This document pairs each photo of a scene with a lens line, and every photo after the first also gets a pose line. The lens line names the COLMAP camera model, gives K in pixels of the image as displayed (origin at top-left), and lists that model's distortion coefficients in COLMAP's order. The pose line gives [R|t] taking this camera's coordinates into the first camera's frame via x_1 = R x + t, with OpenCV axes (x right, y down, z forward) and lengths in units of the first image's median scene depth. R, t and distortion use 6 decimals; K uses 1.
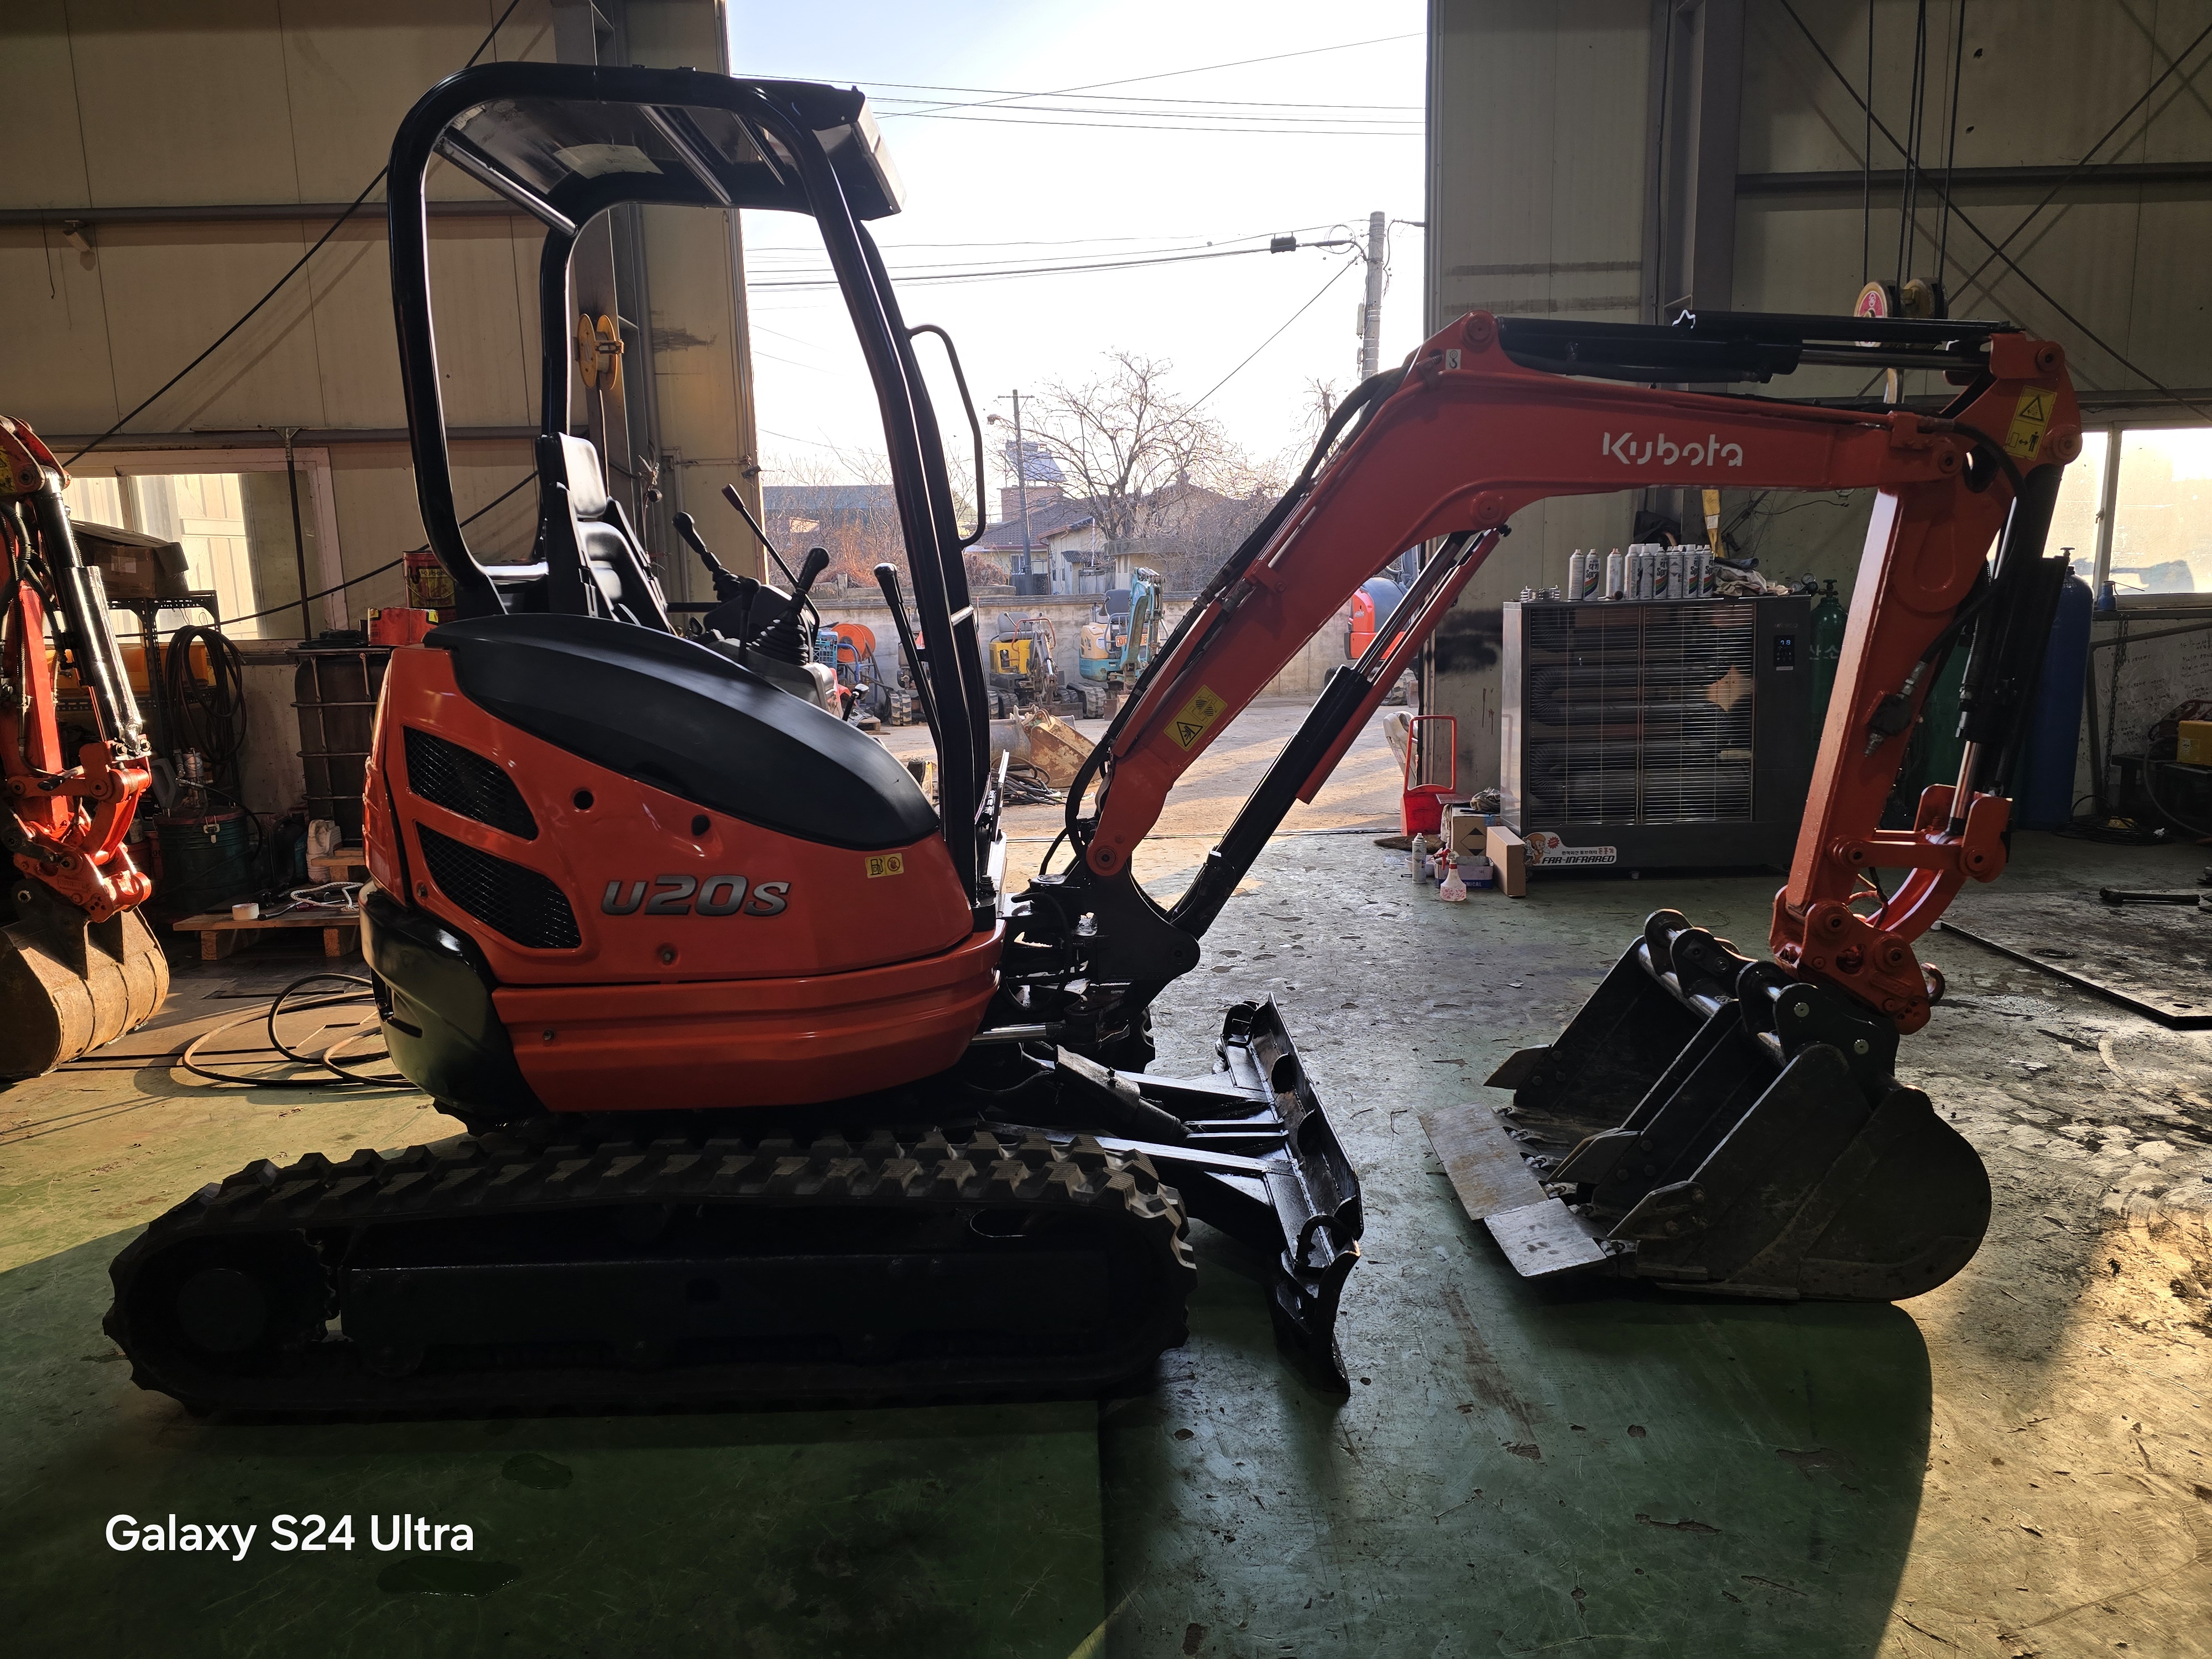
lens RADIAL K [[1513.8, 0, 1074.3], [0, 1513.8, 818.3], [0, 0, 1]] dist [0.105642, -0.110922]
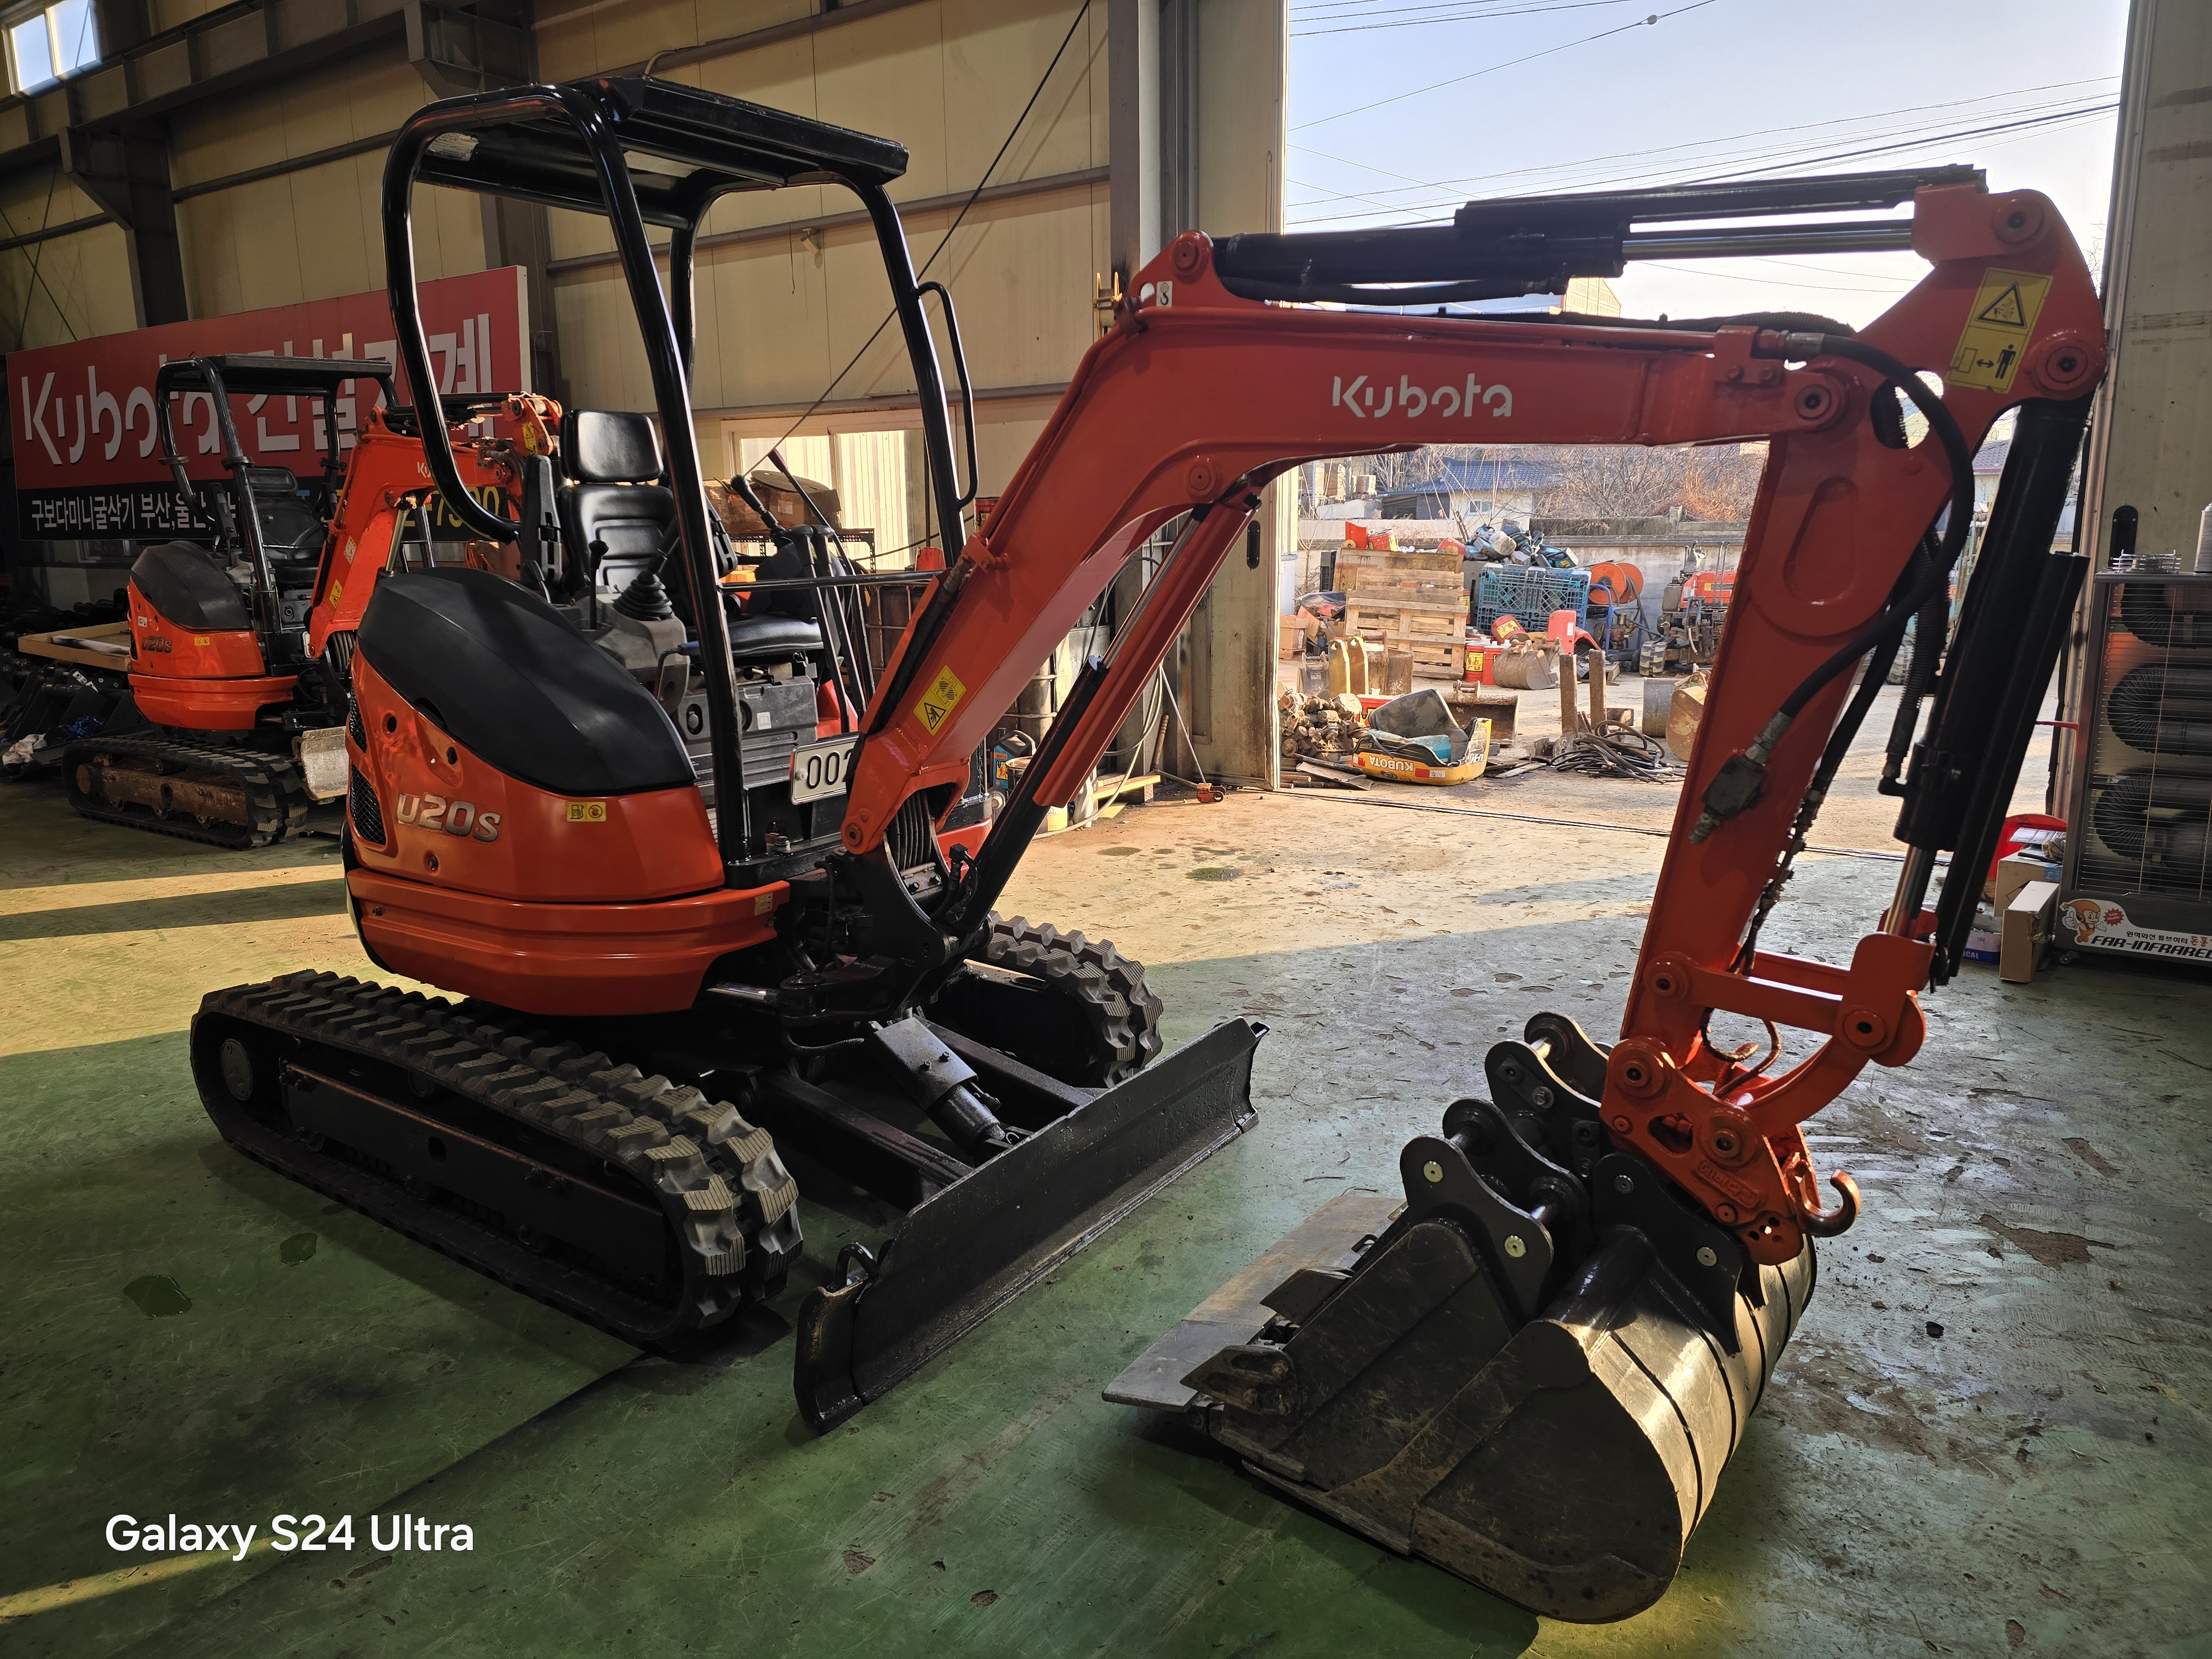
lens RADIAL K [[1482.0, 0, 1004.9], [0, 1482.0, 806.2], [0, 0, 1]] dist [0.097730, -0.092448]
pose [[0.794415, 0.127905, -0.593755, 0.684404], [-0.101903, 0.991786, 0.077306, -0.078788], [0.598765, -0.000907, 0.800924, 0.299582]]
